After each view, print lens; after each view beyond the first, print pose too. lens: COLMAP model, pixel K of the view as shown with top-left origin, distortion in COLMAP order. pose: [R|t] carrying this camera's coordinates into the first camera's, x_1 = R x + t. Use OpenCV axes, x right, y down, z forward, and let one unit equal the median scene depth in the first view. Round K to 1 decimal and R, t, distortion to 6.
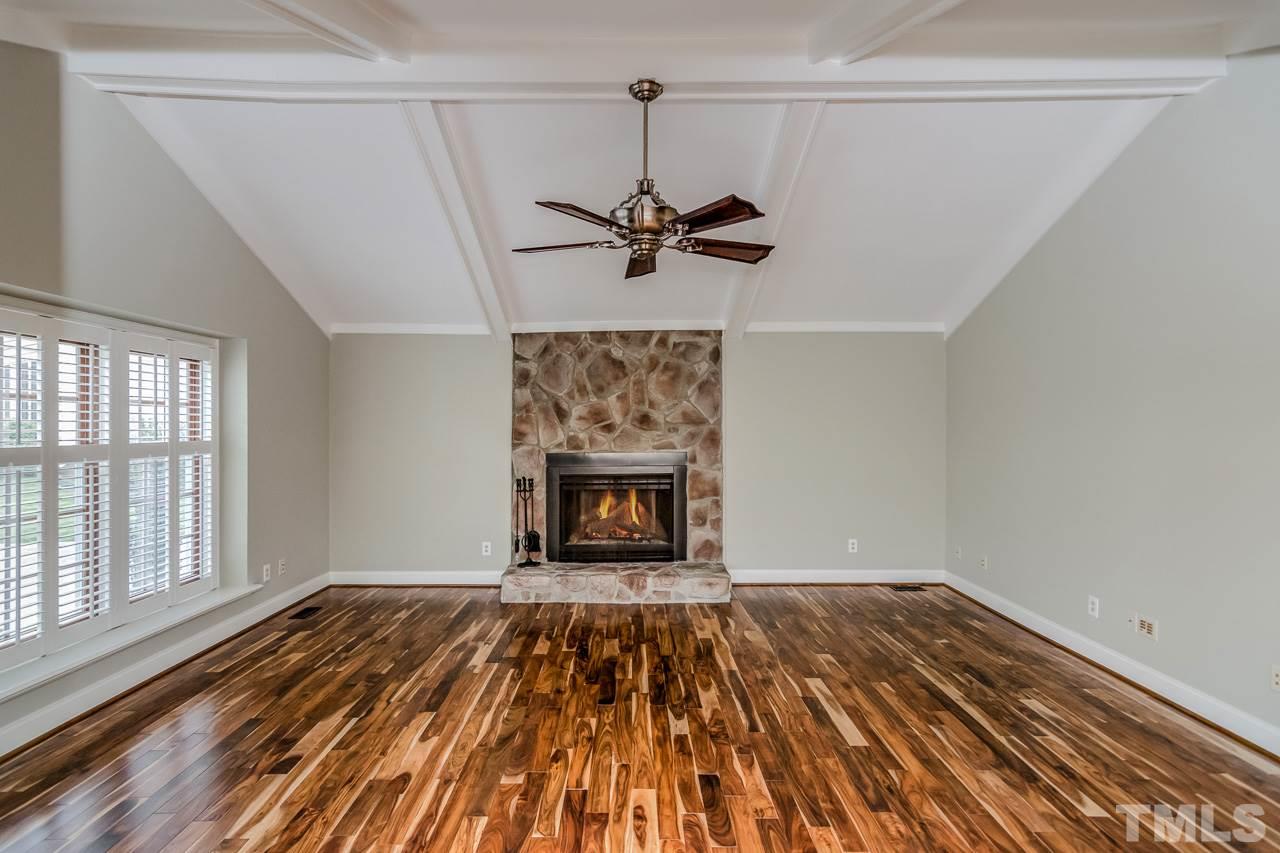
lens RADIAL K [[614.9, 0, 632.4], [0, 614.9, 430.6], [0, 0, 1]] dist [0.003984, 0.001039]
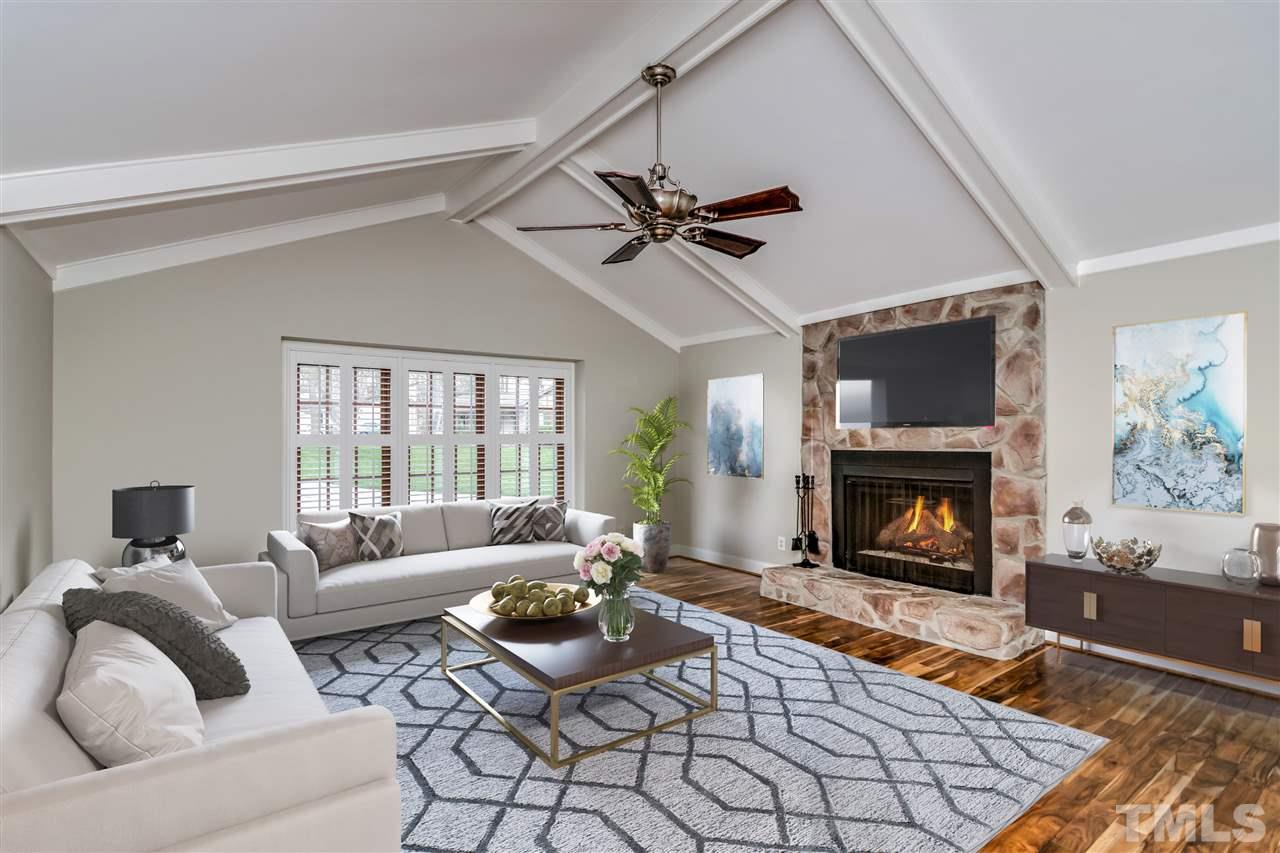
lens RADIAL K [[614.9, 0, 632.4], [0, 614.9, 430.6], [0, 0, 1]] dist [0.003984, 0.001039]
pose [[0.602434, -0.005324, -0.798151, 0.425275], [-0.001799, 0.999966, -0.008028, 0.015907], [0.798167, 0.006273, 0.602404, 0.200832]]
